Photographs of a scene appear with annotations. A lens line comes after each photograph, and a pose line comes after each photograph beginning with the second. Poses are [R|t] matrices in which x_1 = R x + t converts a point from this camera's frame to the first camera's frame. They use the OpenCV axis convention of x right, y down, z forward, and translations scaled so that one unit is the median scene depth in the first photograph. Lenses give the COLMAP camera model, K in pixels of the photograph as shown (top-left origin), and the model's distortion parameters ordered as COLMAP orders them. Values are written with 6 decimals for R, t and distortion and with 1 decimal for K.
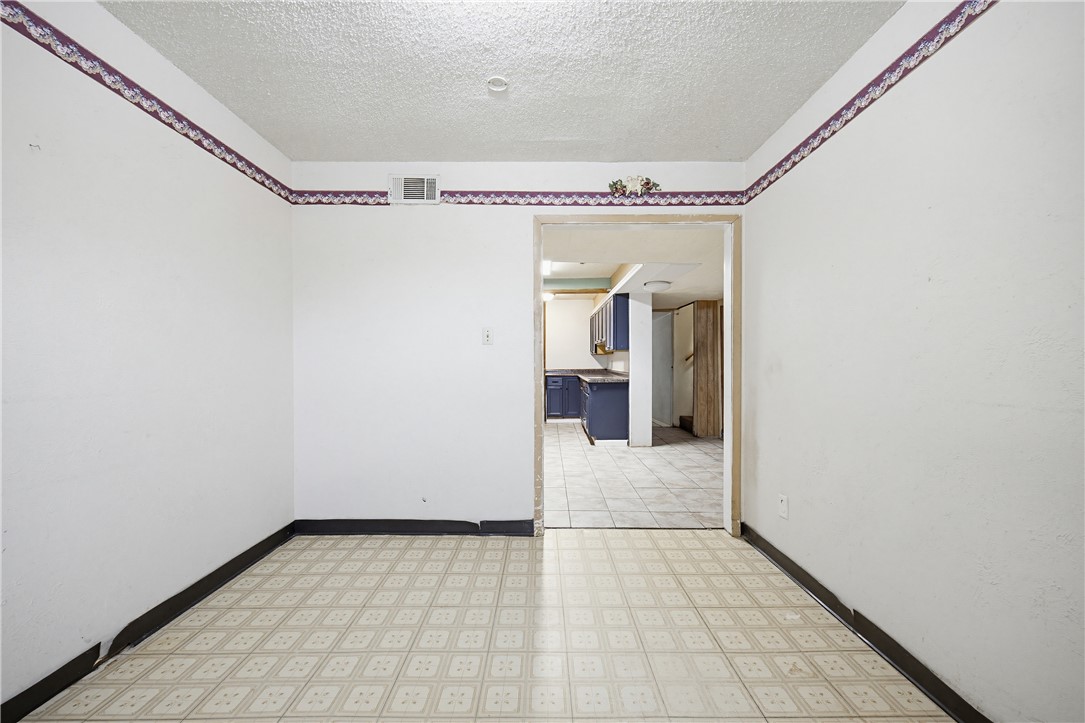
lens RADIAL K [[420.1, 0, 544.3], [0, 420.1, 362.1], [0, 0, 1]] dist [-0.001646, -0.000435]
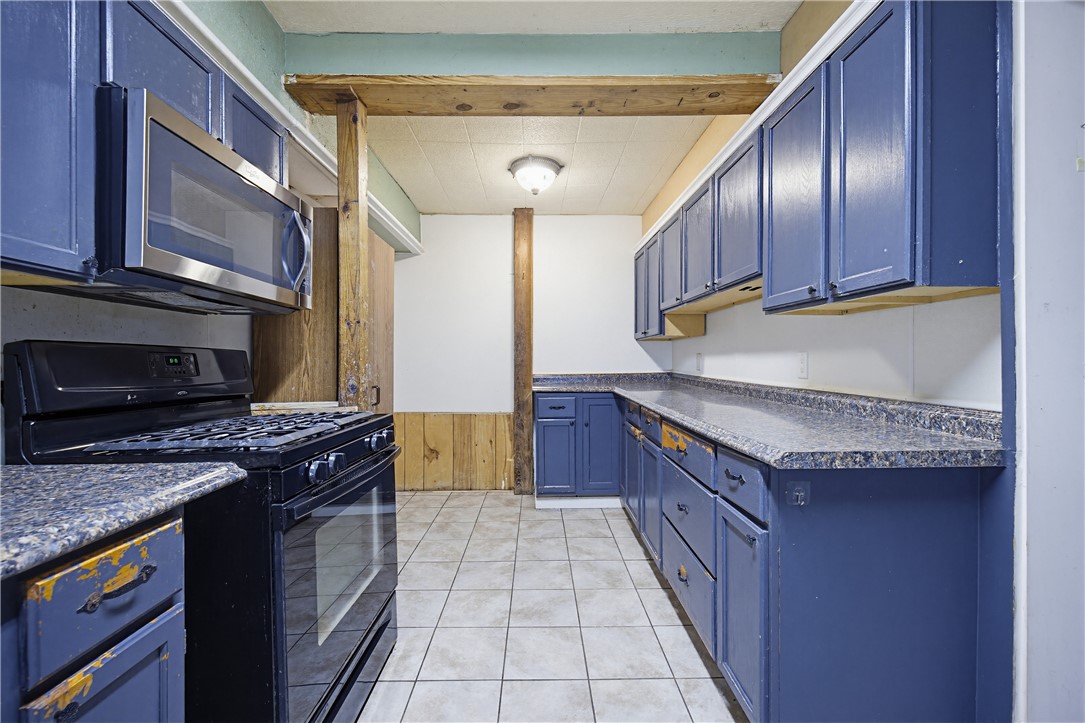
lens RADIAL K [[447.0, 0, 542.3], [0, 447.0, 362.3], [0, 0, 1]] dist [0.004081, -0.000157]
pose [[0.999912, -0.006510, 0.011522, 0.007844], [0.006464, 0.999971, 0.003972, 0.002866], [-0.011548, -0.003898, 0.999926, 0.573916]]
